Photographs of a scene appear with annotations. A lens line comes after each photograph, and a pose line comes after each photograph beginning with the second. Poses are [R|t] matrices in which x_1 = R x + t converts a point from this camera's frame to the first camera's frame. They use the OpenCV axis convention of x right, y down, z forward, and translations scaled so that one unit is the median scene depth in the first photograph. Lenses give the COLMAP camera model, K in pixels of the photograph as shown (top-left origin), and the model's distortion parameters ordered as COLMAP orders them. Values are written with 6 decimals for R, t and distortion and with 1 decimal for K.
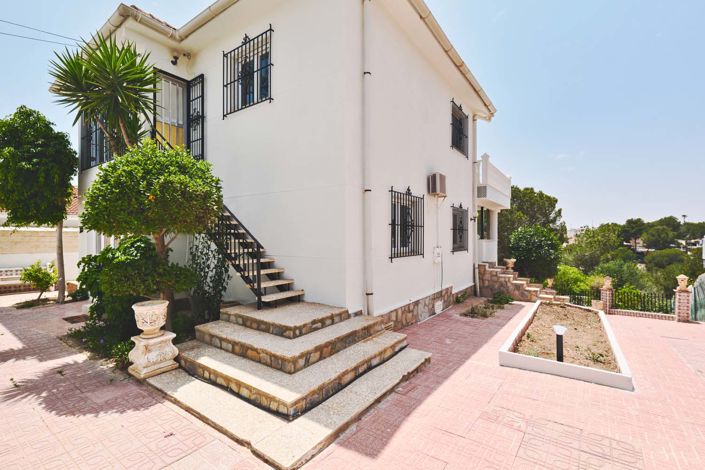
lens RADIAL K [[318.2, 0, 353.8], [0, 318.2, 230.0], [0, 0, 1]] dist [-0.002583, -0.000081]
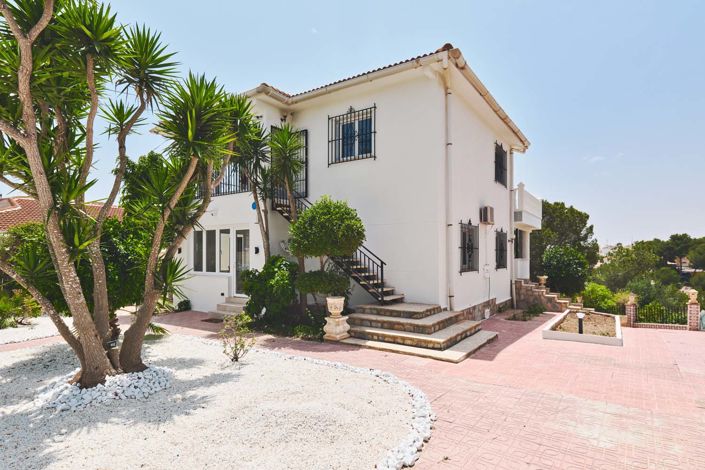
lens RADIAL K [[379.1, 0, 352.8], [0, 379.1, 245.0], [0, 0, 1]] dist [-0.000714, -0.001347]
pose [[0.999964, 0.000813, 0.008397, -0.222196], [-0.000777, 0.999990, -0.004378, -0.013603], [-0.008401, 0.004372, 0.999955, -0.388111]]
